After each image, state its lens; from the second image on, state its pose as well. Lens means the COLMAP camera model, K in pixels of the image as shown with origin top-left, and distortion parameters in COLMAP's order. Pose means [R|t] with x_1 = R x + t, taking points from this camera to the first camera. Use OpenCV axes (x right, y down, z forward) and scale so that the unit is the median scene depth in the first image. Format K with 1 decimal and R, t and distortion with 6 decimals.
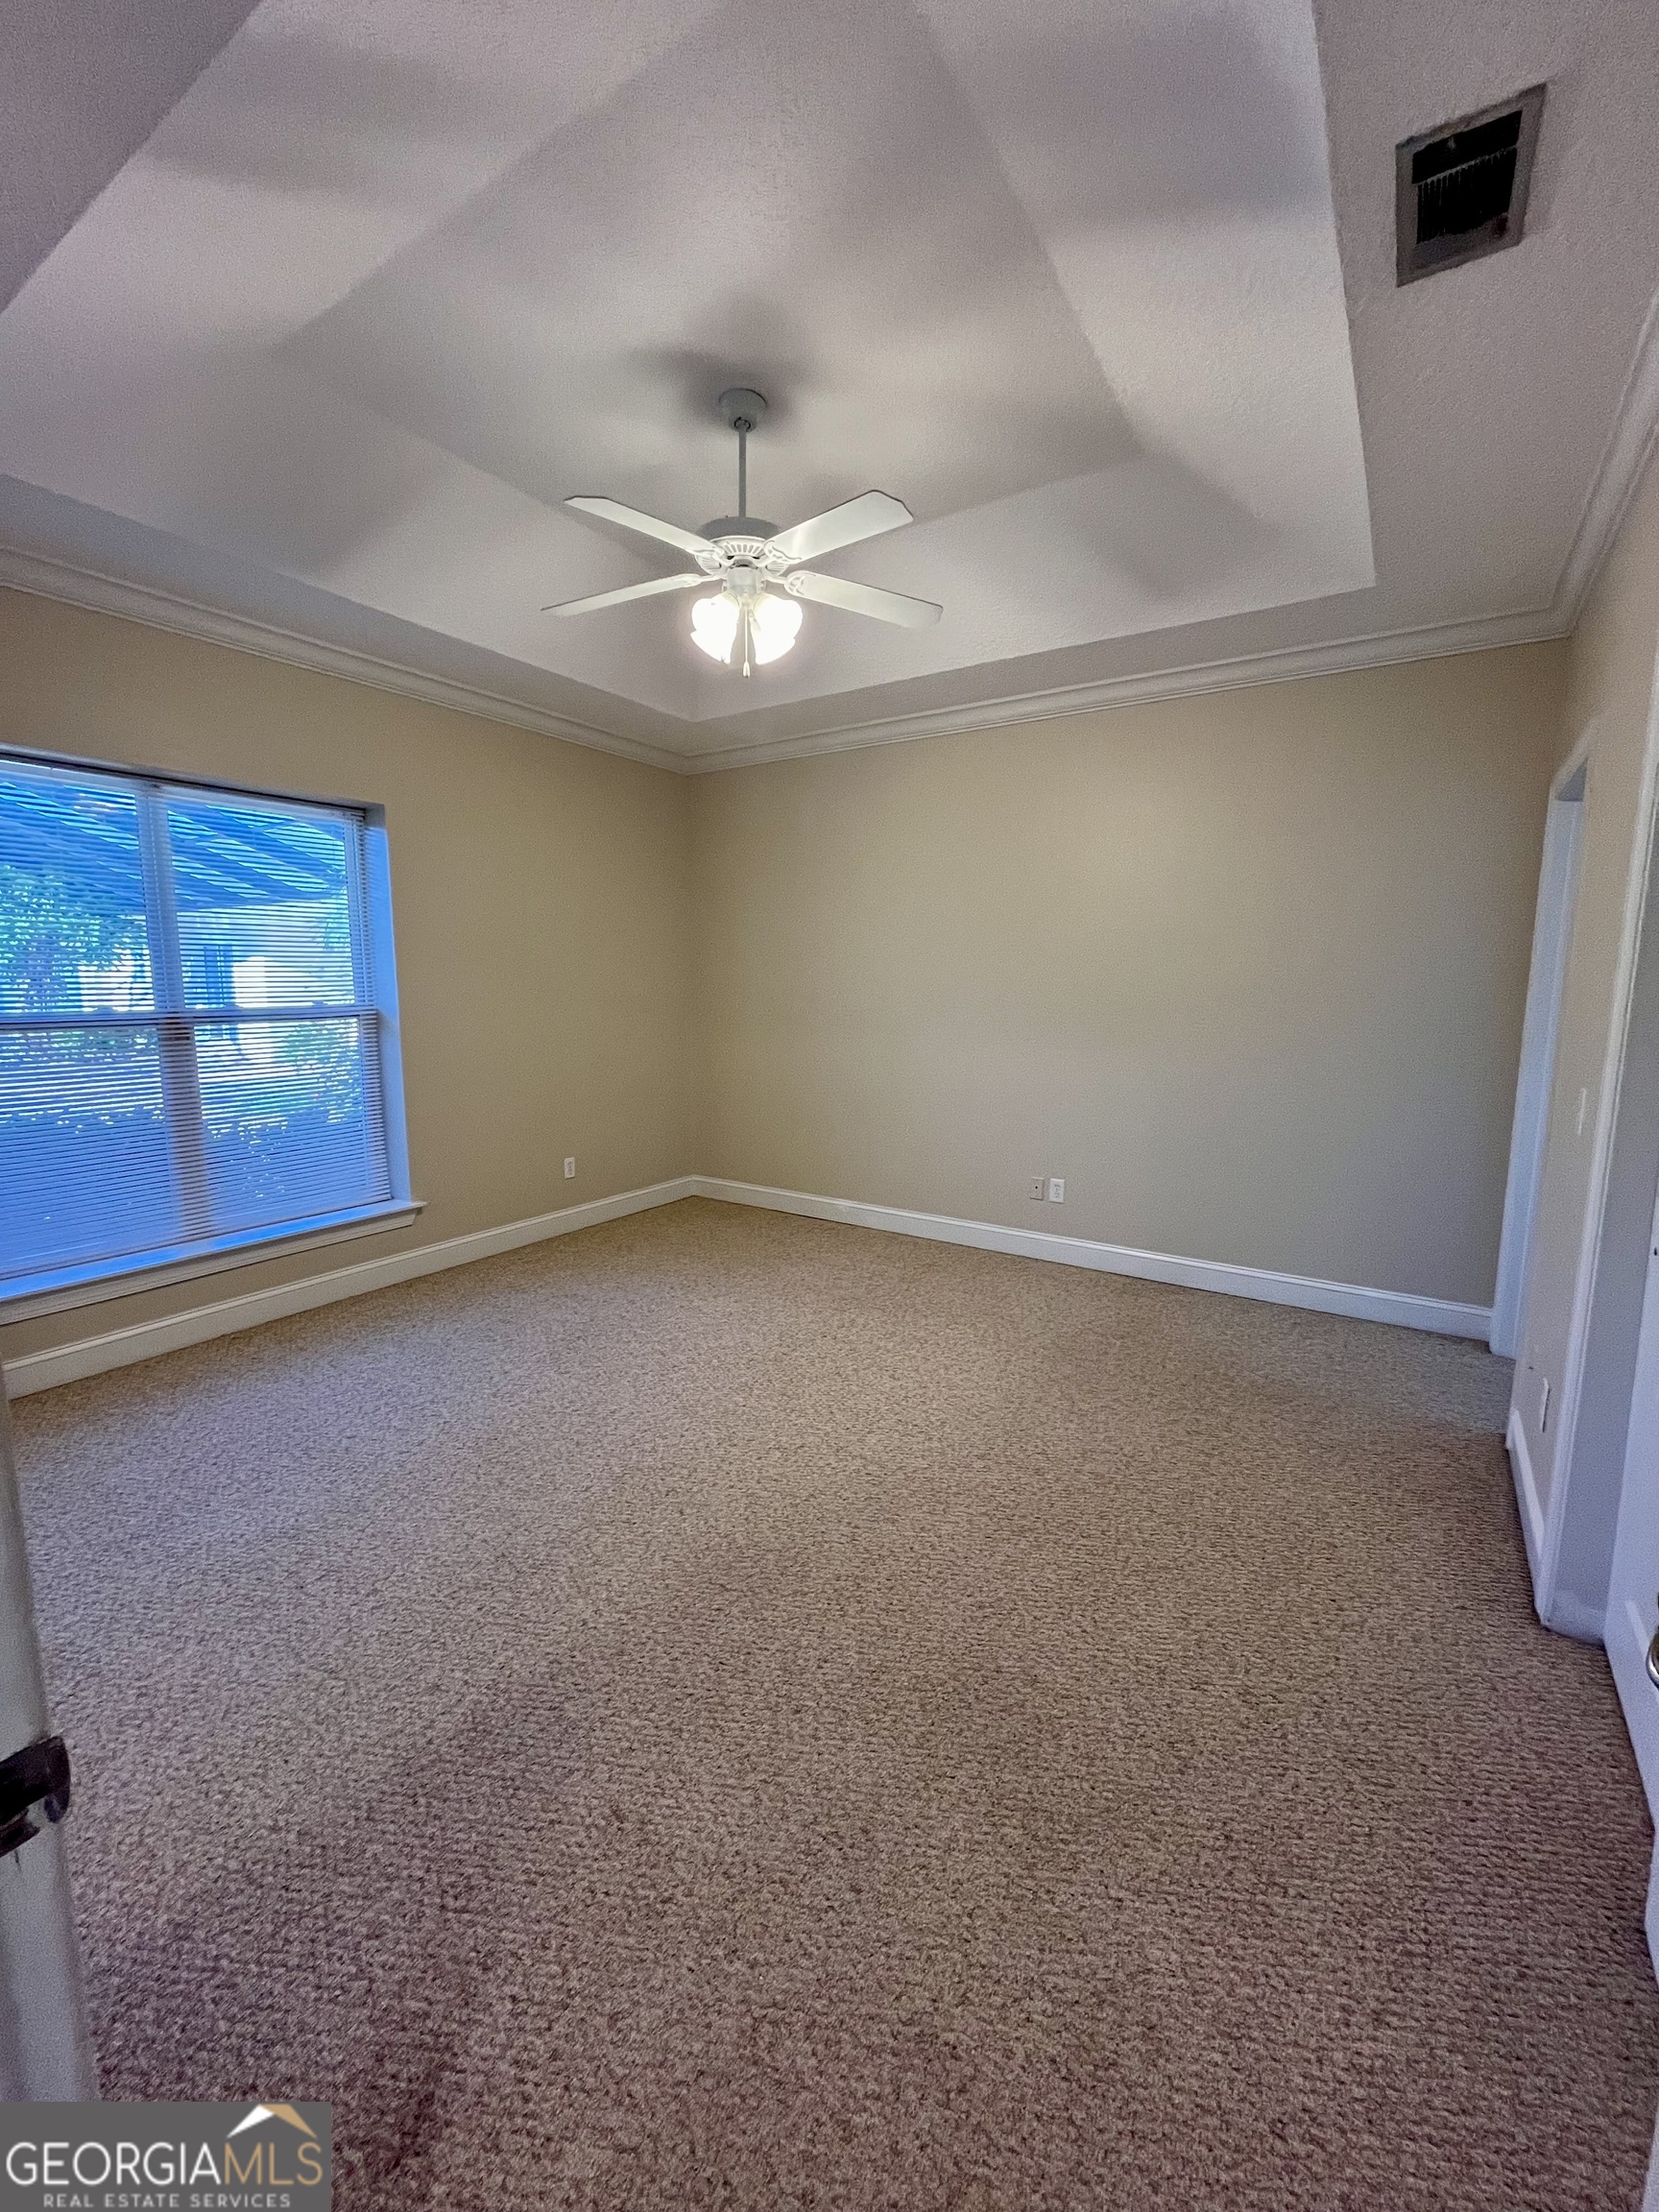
lens RADIAL K [[890.0, 0, 828.3], [0, 890.0, 1102.1], [0, 0, 1]] dist [-0.002453, 0.000366]
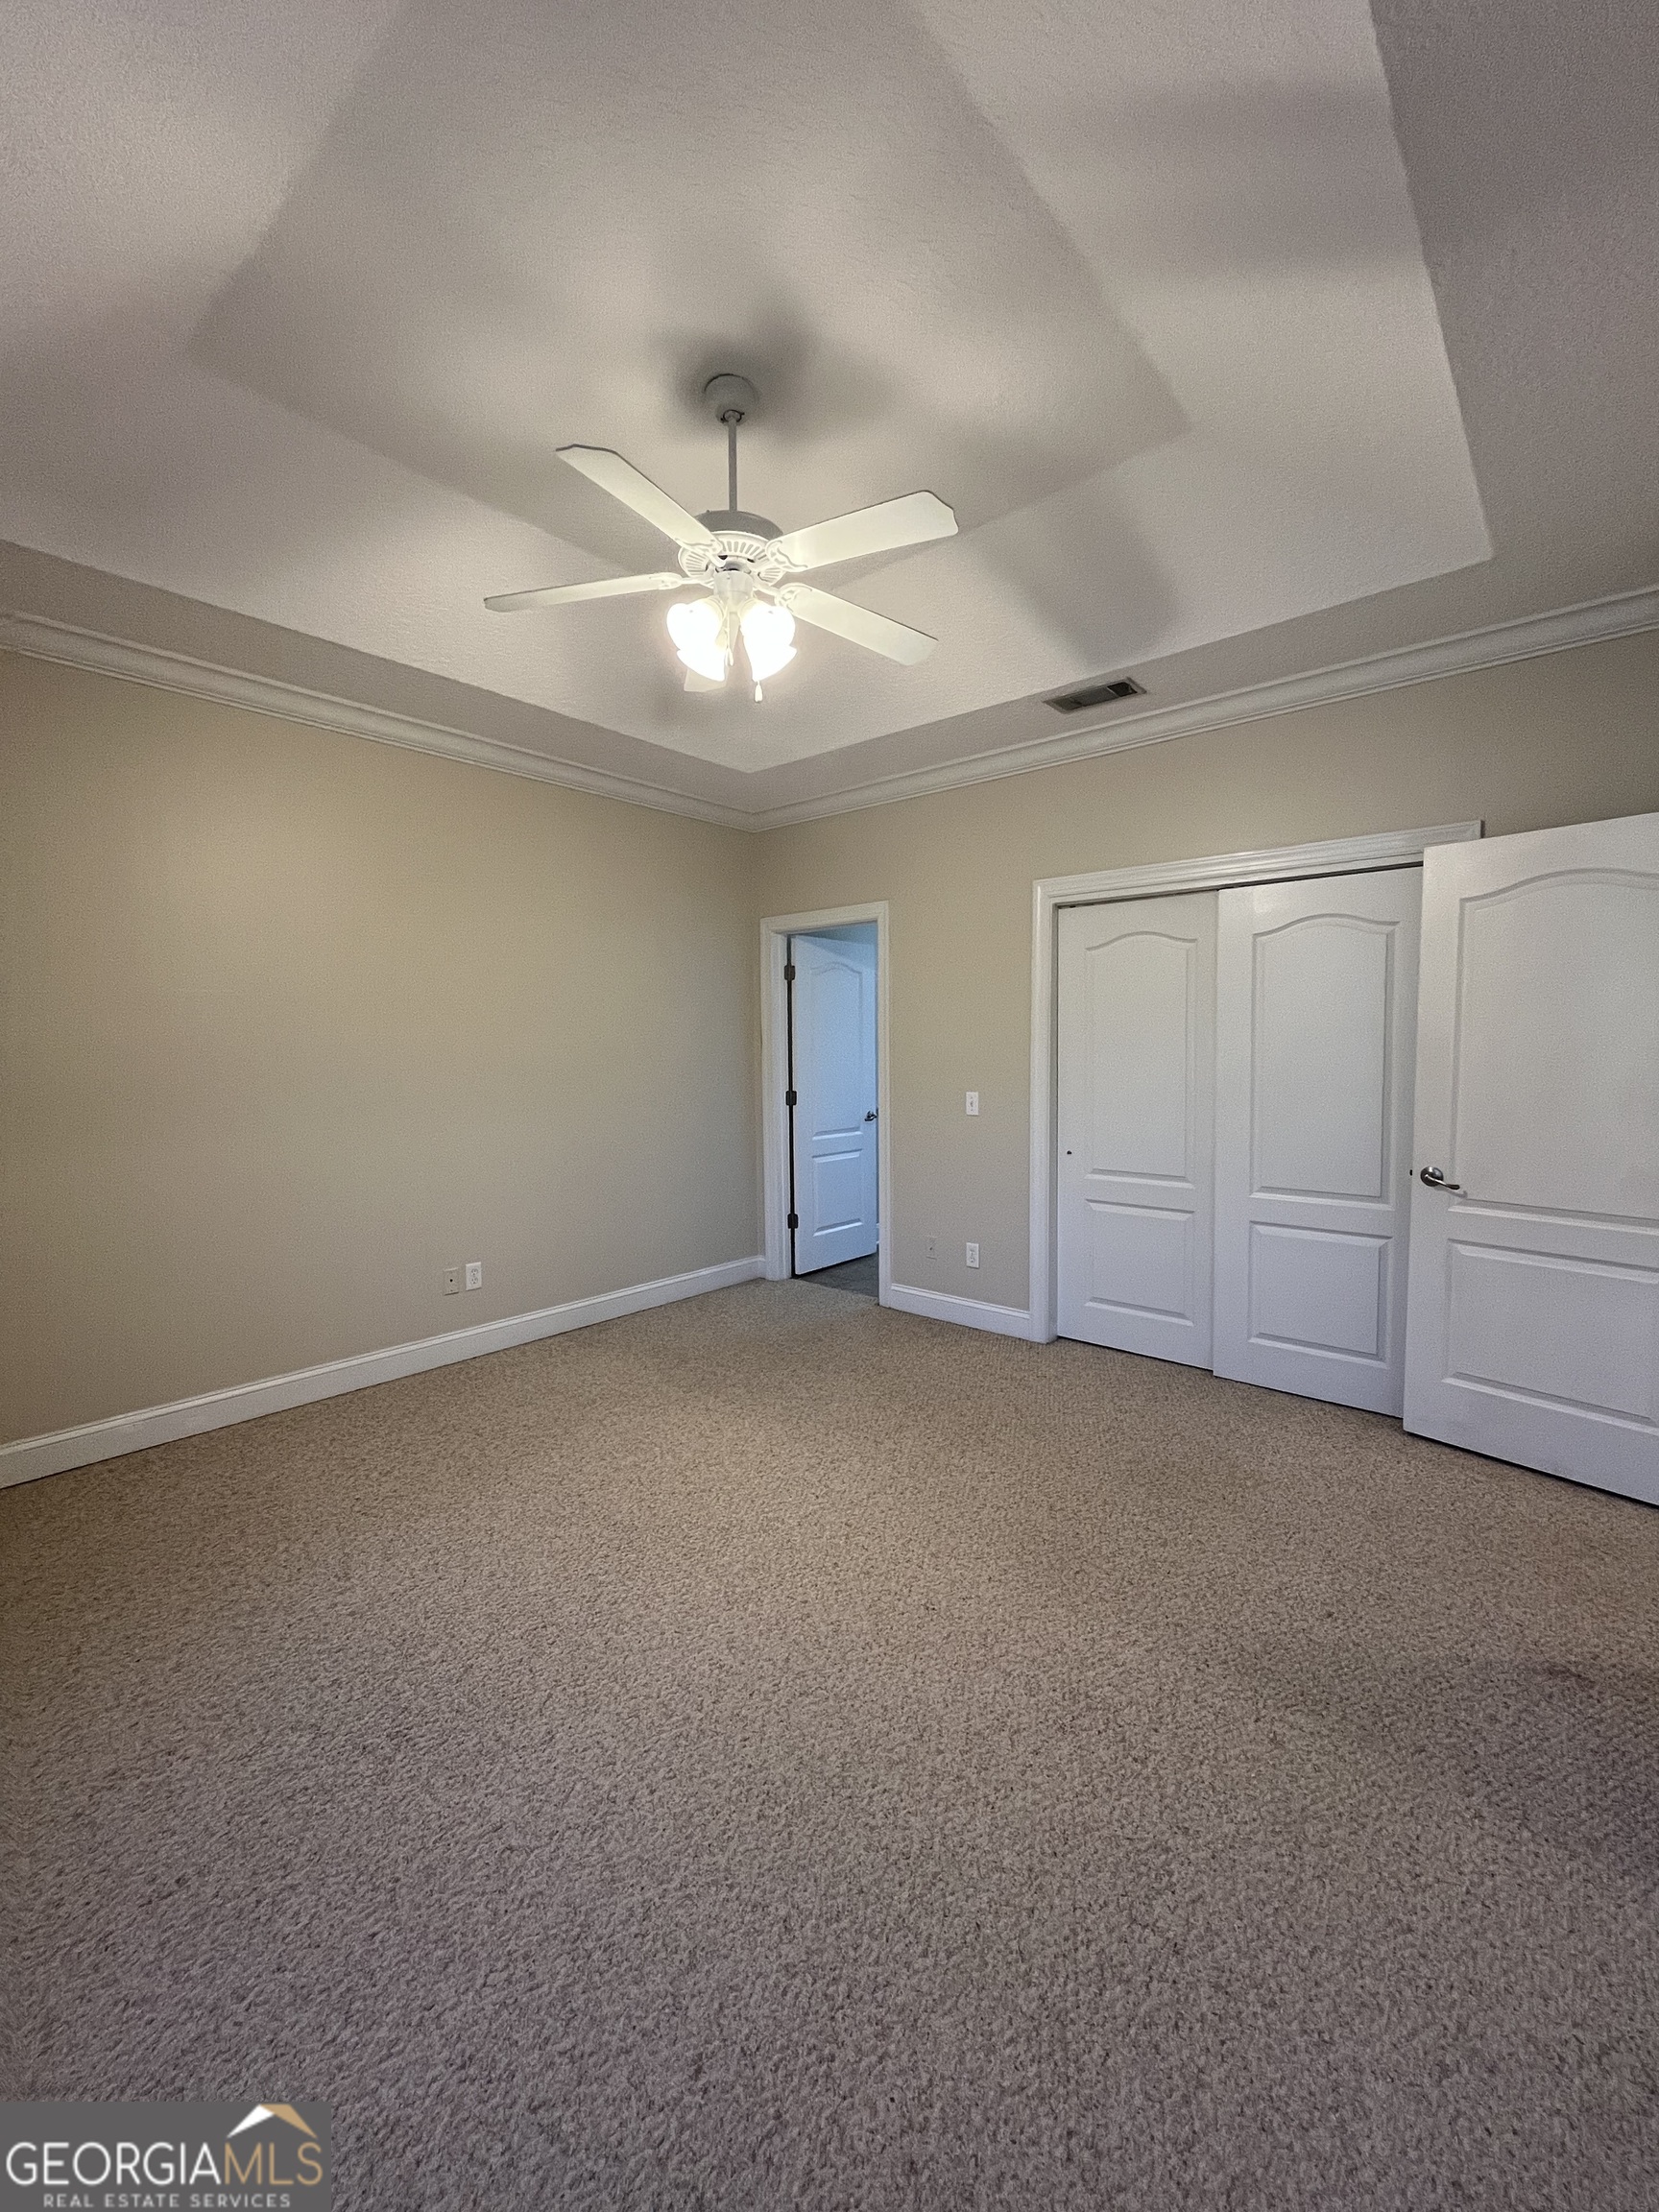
lens RADIAL K [[890.0, 0, 828.3], [0, 890.0, 1102.1], [0, 0, 1]] dist [-0.002453, 0.000366]
pose [[0.133747, -0.069167, 0.988599, -0.983365], [0.145448, 0.988129, 0.049456, -0.114502], [-0.980284, 0.137176, 0.142219, 0.852767]]
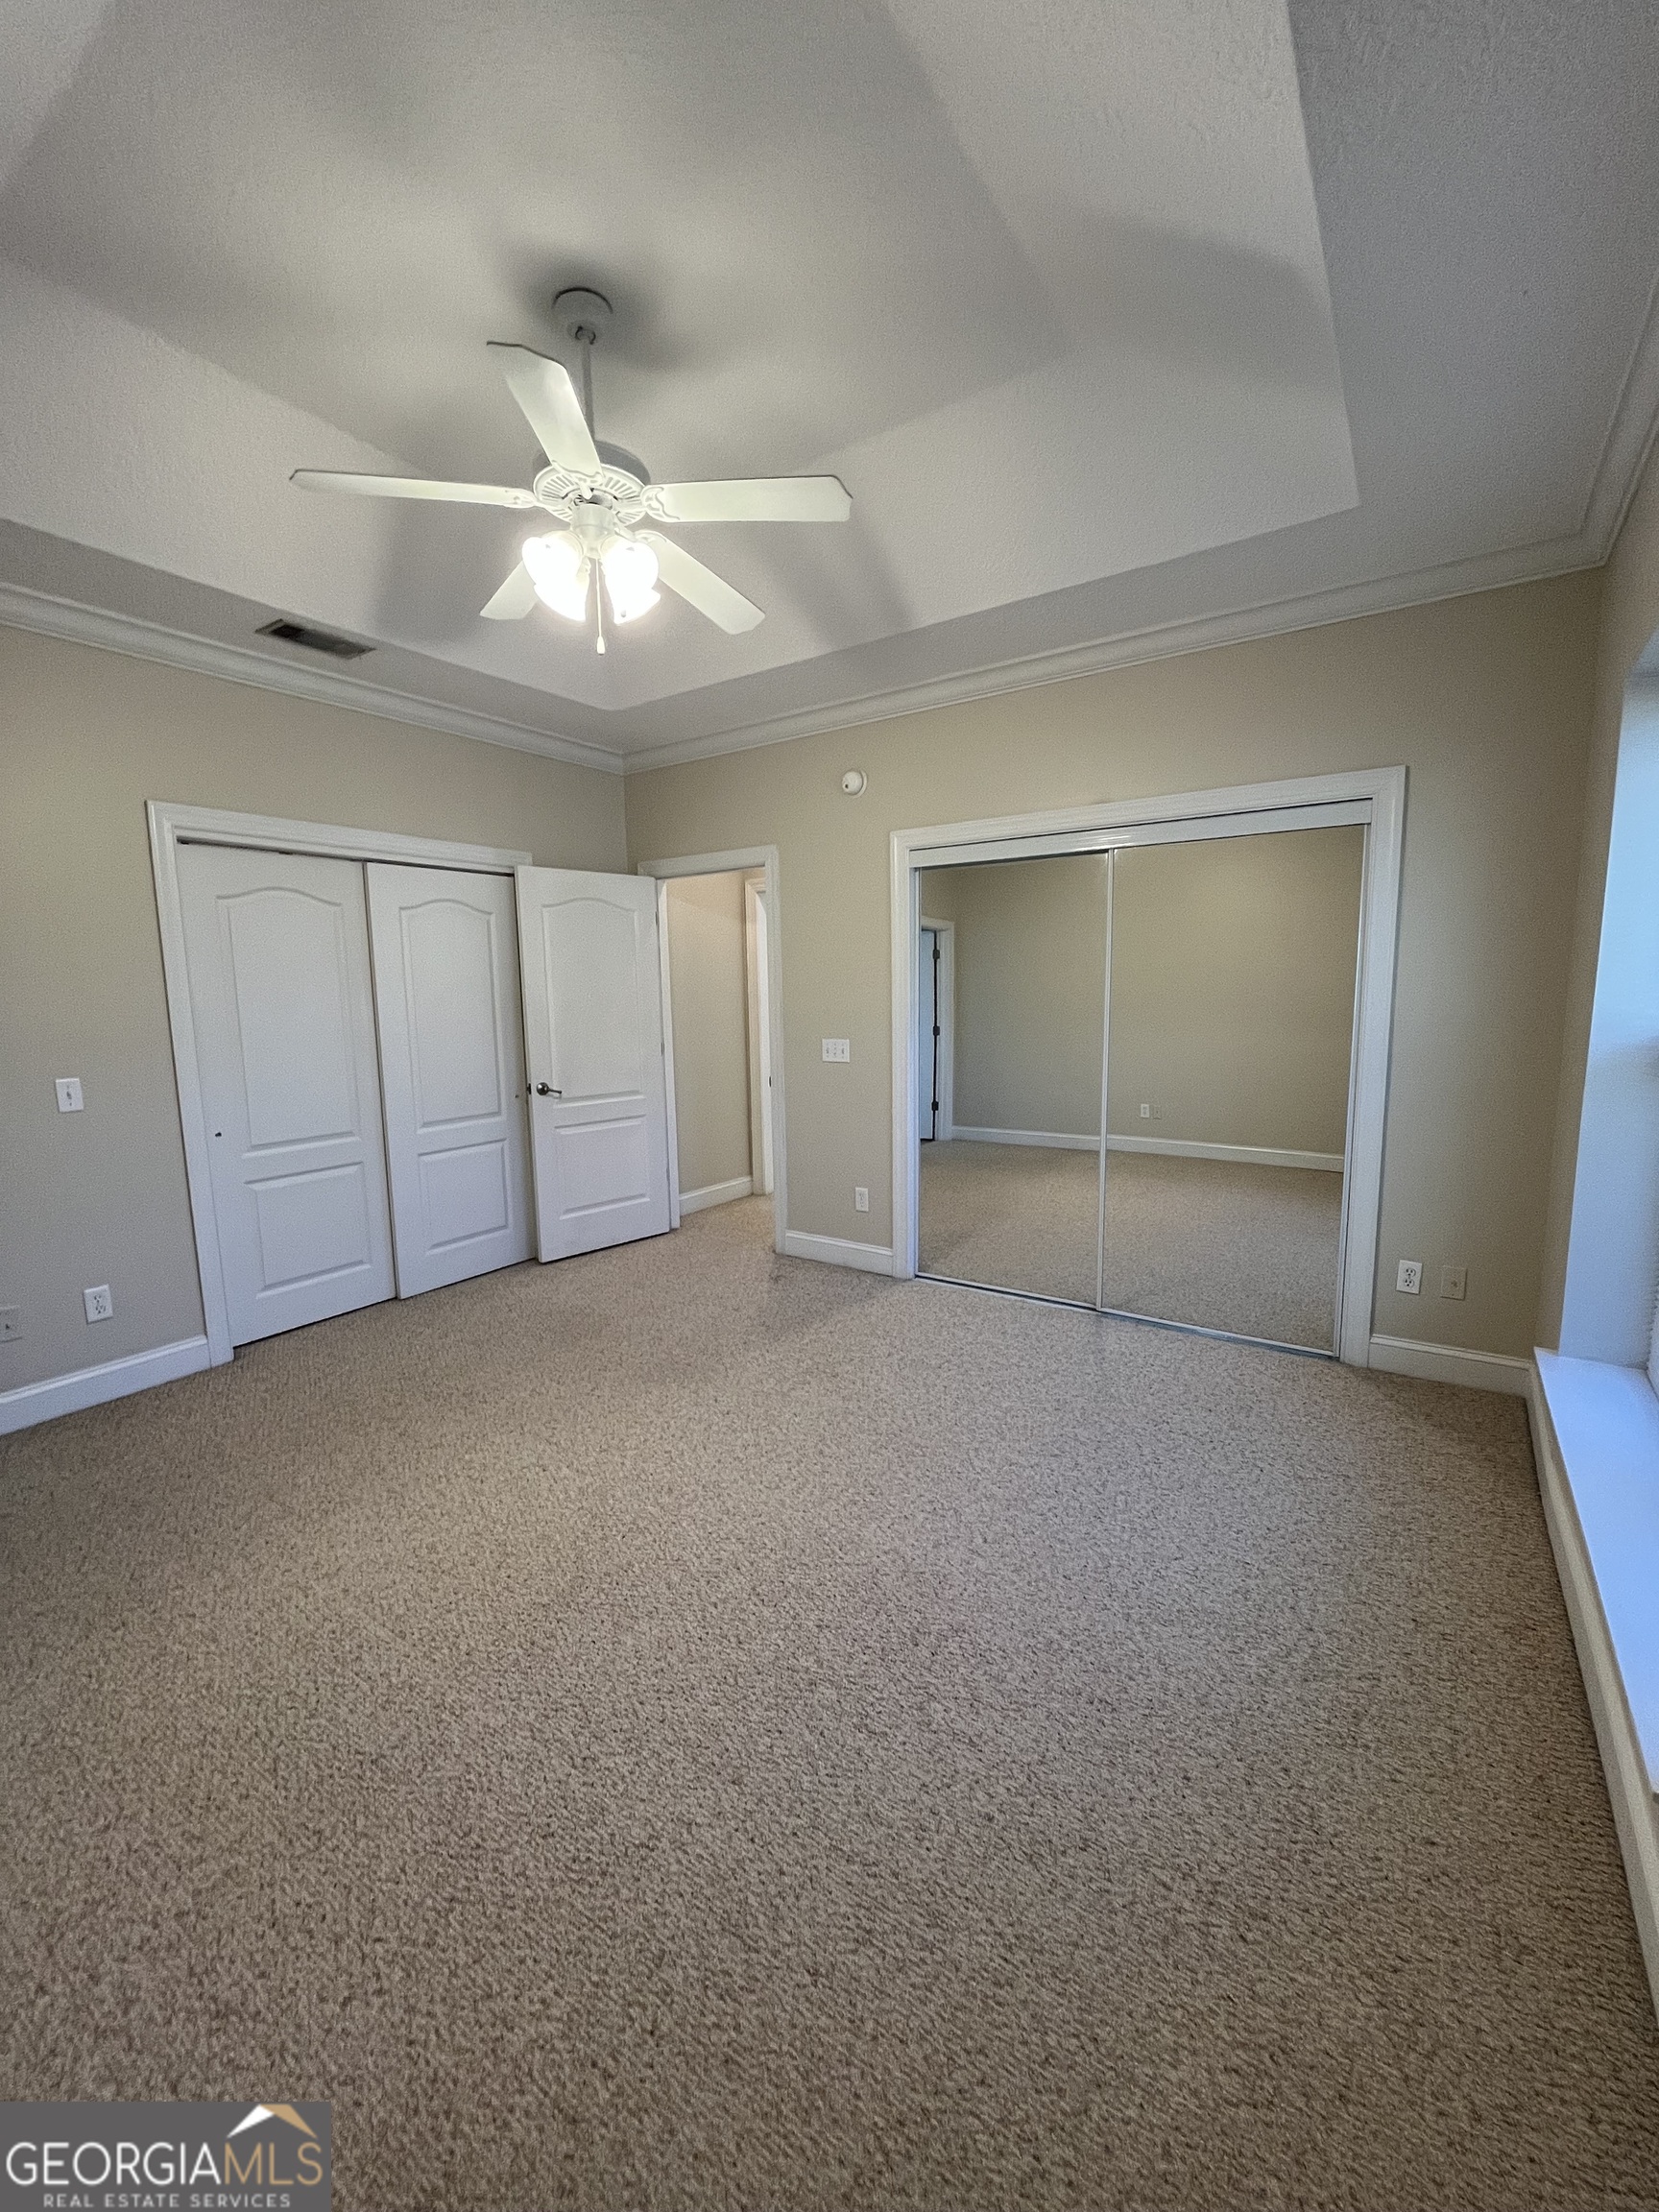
lens RADIAL K [[890.0, 0, 828.3], [0, 890.0, 1102.1], [0, 0, 1]] dist [-0.002453, 0.000366]
pose [[-0.999821, 0.010084, 0.015980, -0.324926], [0.013969, 0.963945, 0.265735, -0.279428], [-0.012724, 0.265910, -0.963914, 1.947654]]
